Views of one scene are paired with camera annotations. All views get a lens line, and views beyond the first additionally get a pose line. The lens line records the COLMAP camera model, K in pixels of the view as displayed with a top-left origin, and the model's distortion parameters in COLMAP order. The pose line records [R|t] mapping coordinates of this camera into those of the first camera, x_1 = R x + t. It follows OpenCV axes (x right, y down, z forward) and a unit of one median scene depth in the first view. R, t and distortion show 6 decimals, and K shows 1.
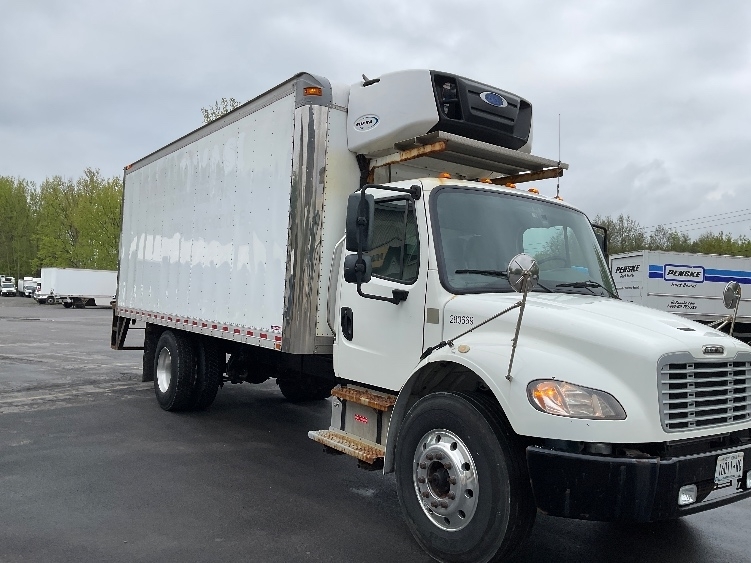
lens RADIAL K [[620.6, 0, 375.5], [0, 620.6, 281.5], [0, 0, 1]] dist [0.011416, 0.000378]
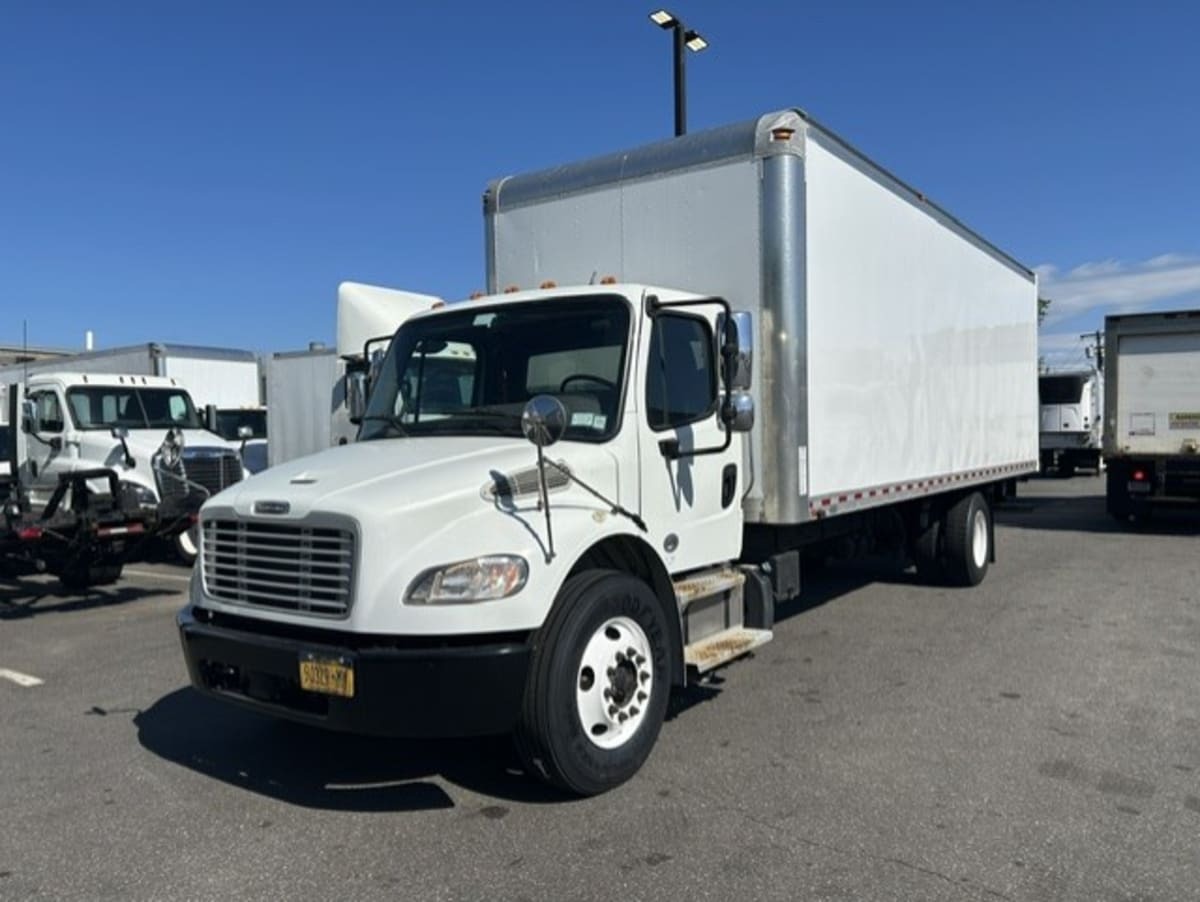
lens RADIAL K [[907.8, 0, 600.0], [0, 907.8, 451.0], [0, 0, 1]] dist [0.008176, 0.000476]
pose [[0.317954, -0.055450, -0.946483, 1.529523], [0.068792, 0.997006, -0.035300, 0.096284], [0.945607, -0.053886, 0.320816, 0.920256]]
